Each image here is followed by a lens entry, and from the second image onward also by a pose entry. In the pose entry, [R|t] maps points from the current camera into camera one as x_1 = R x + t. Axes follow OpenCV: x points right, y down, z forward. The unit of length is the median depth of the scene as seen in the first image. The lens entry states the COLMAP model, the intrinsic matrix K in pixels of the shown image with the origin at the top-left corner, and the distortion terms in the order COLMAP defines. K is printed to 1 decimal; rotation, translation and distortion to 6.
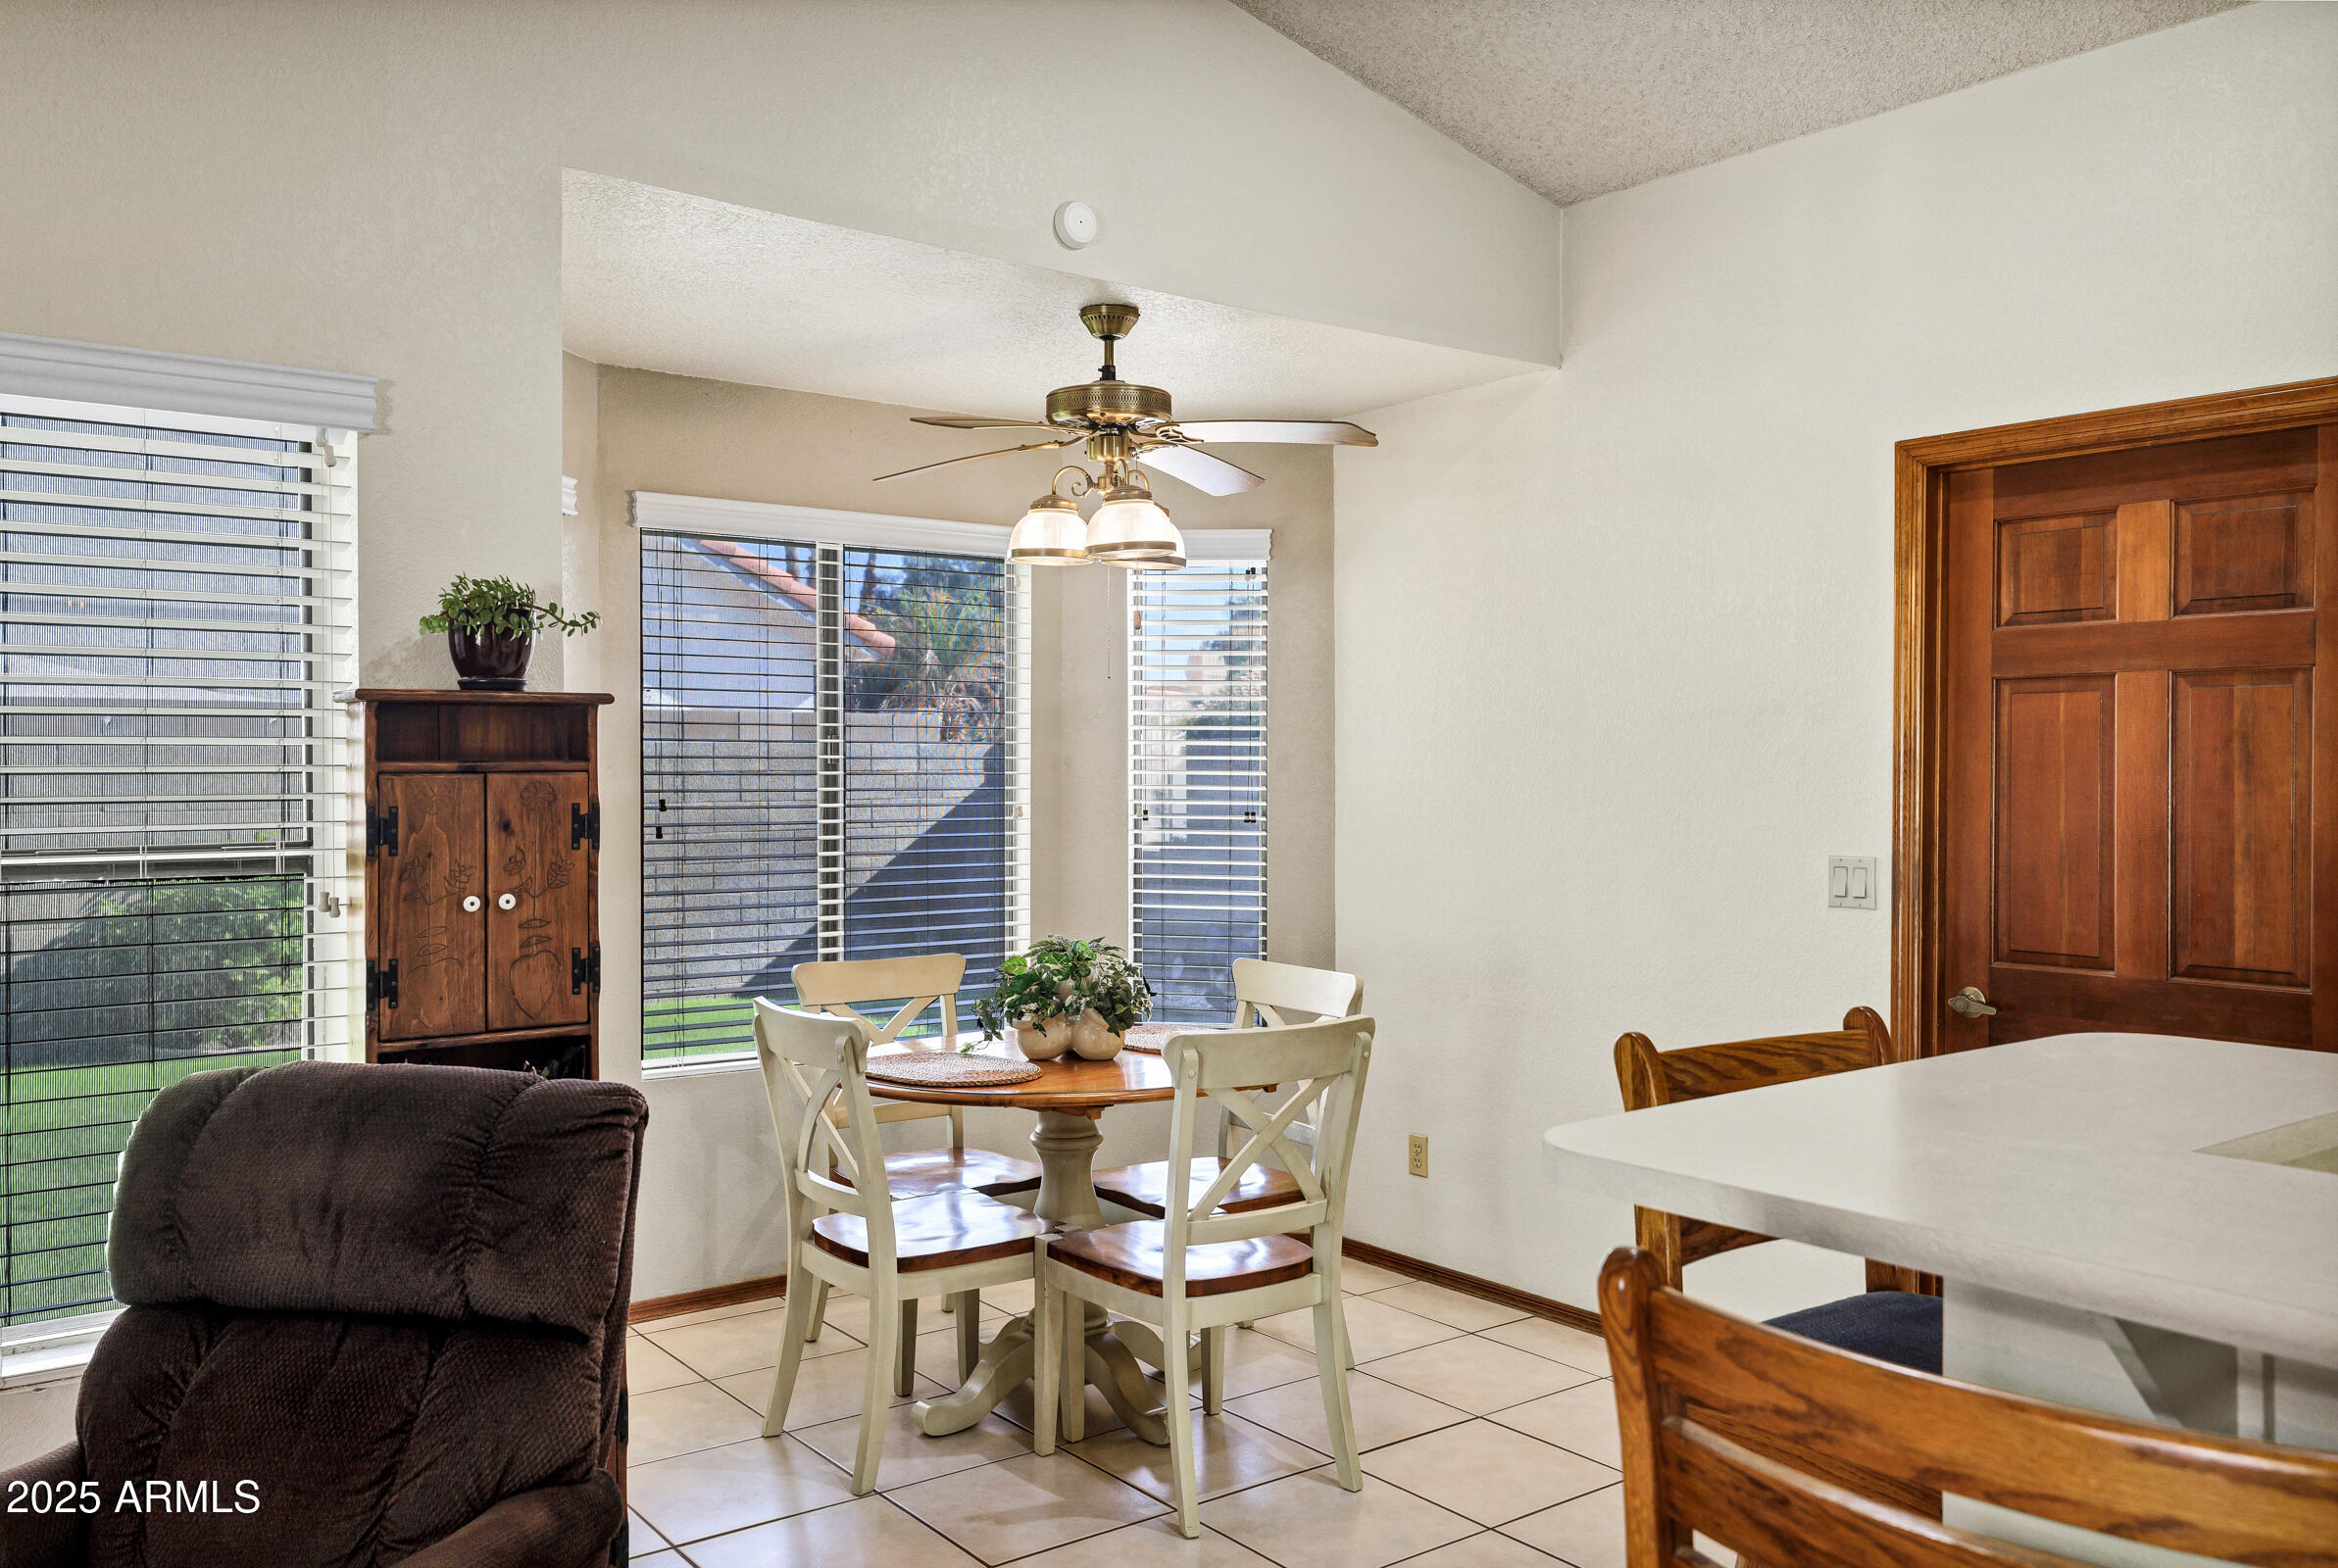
lens RADIAL K [[1811.5, 0, 1172.4], [0, 1811.5, 784.4], [0, 0, 1]] dist [0.007713, 0.009443]
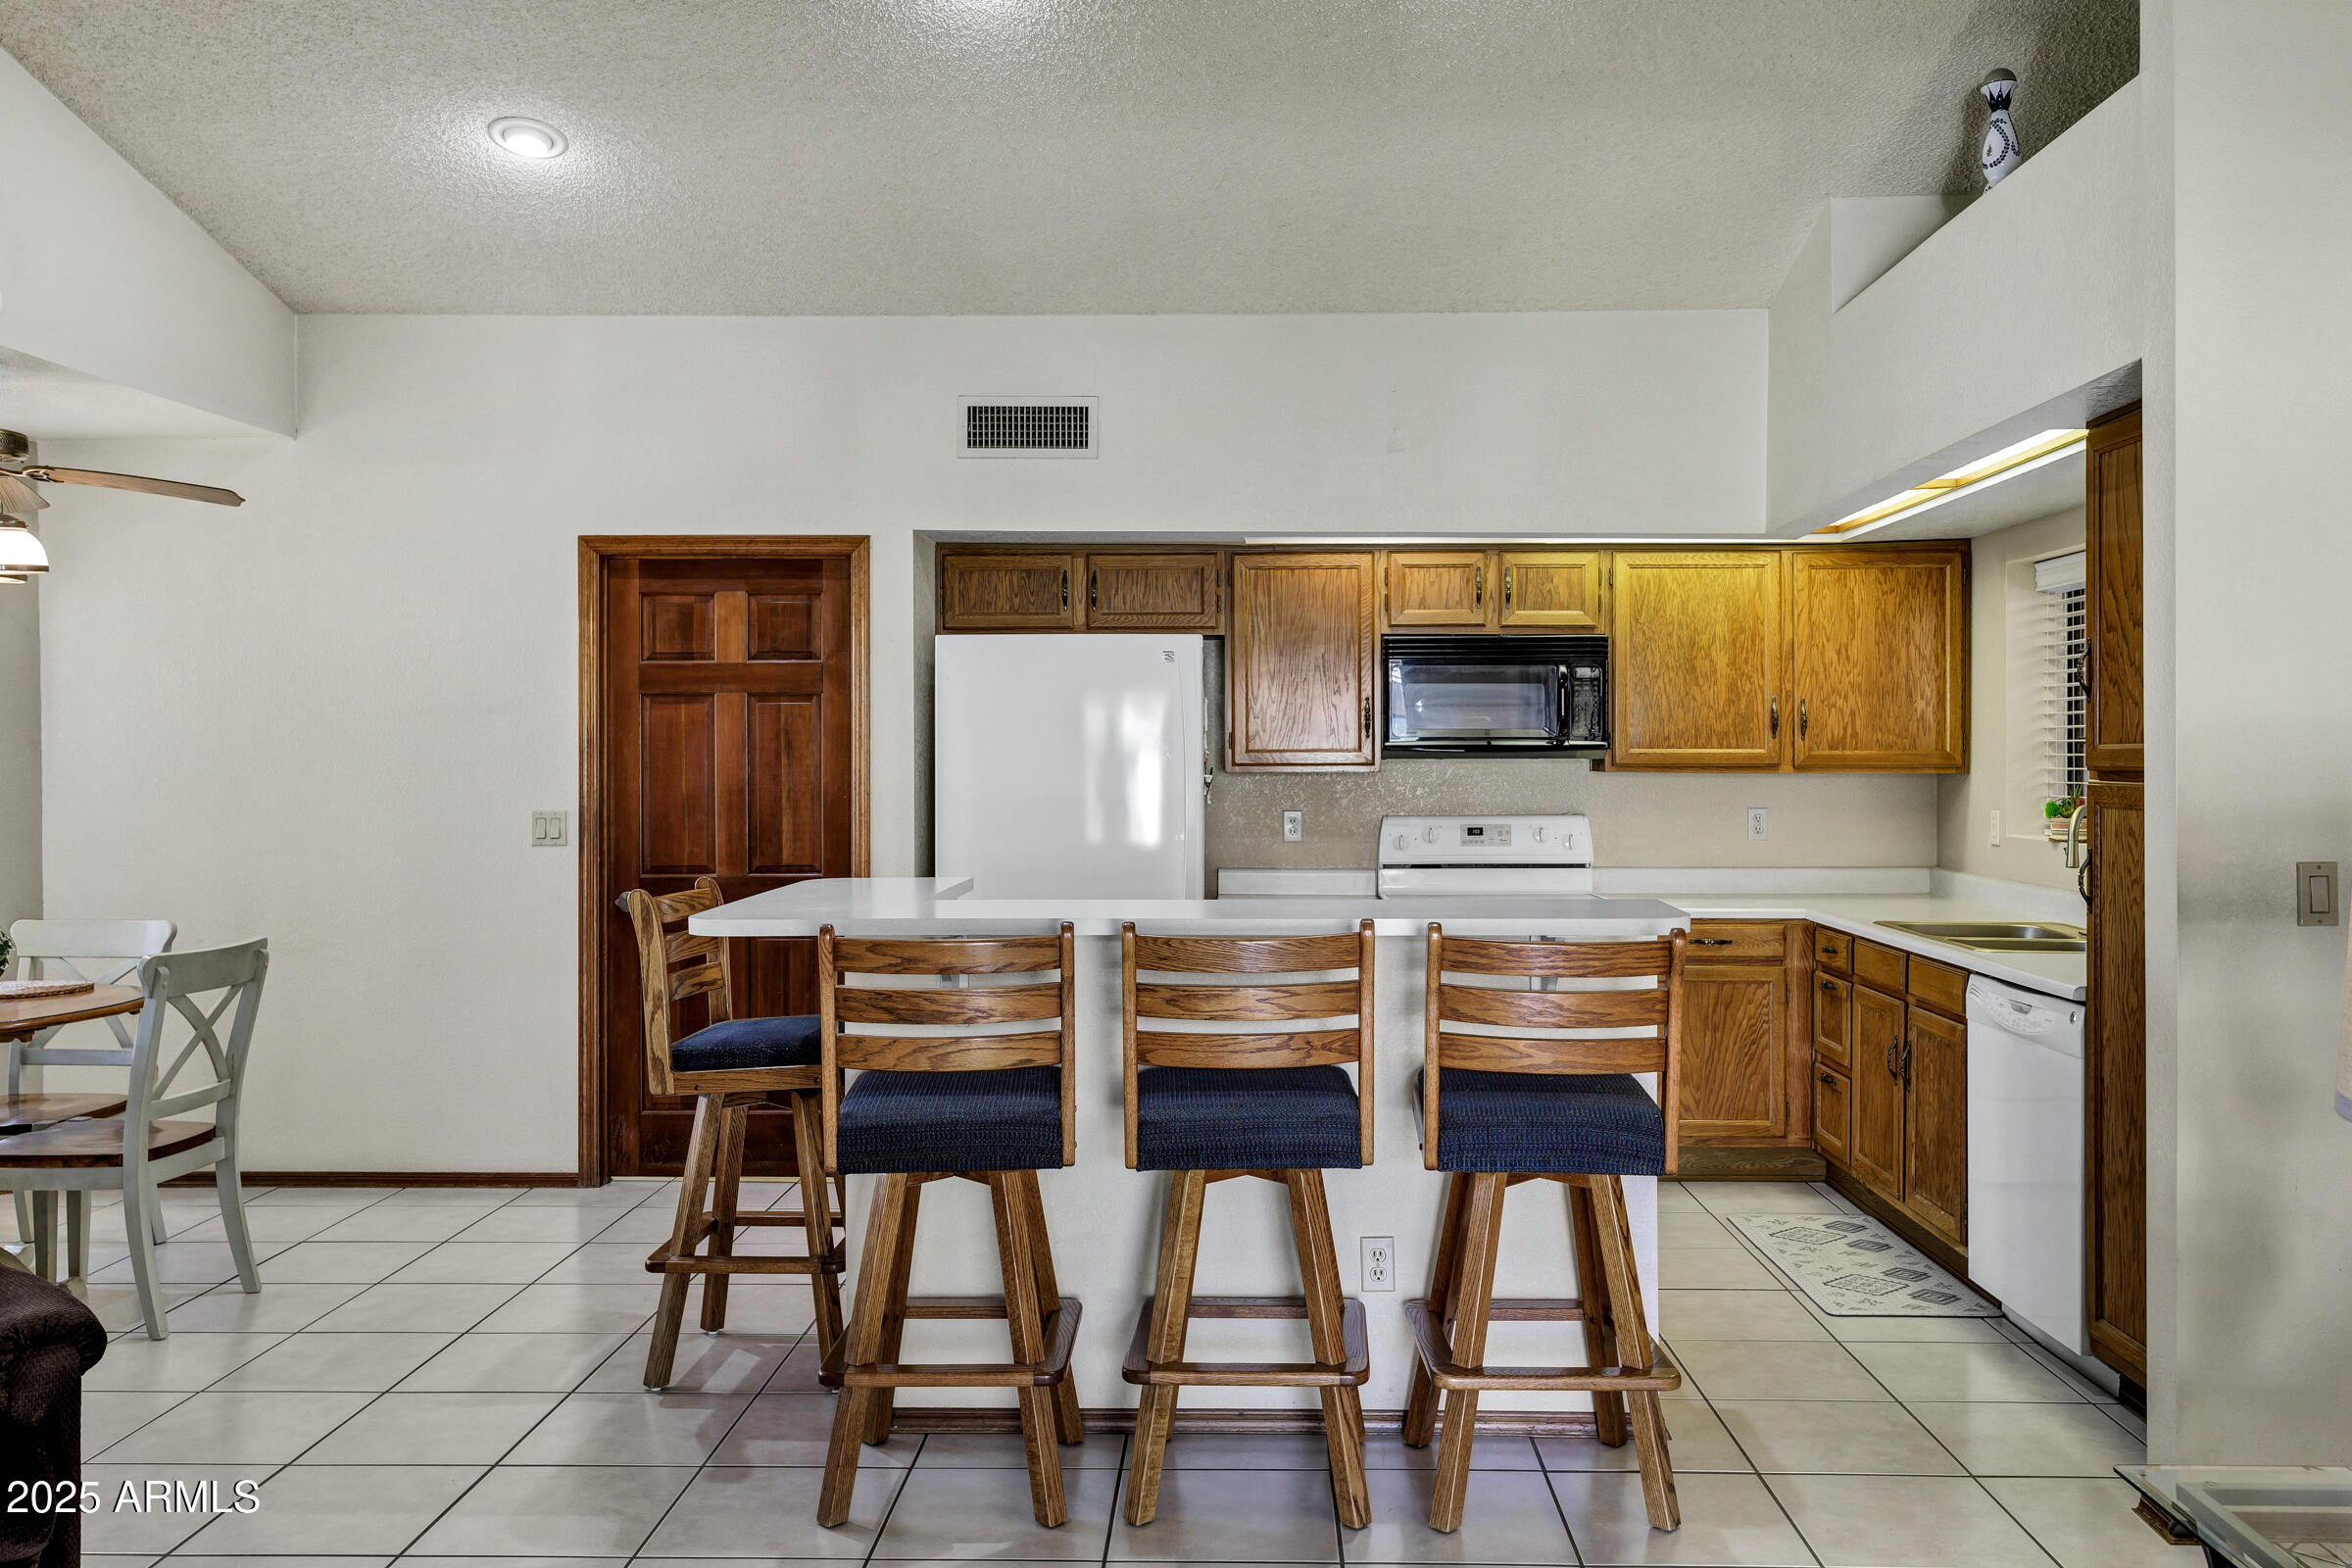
lens RADIAL K [[1822.7, 0, 1183.5], [0, 1822.7, 782.1], [0, 0, 1]] dist [0.007713, 0.009443]
pose [[0.629897, -0.017280, 0.776487, -0.496722], [0.011633, 0.999850, 0.012814, 0.003591], [-0.776592, 0.000961, 0.630003, -0.371759]]
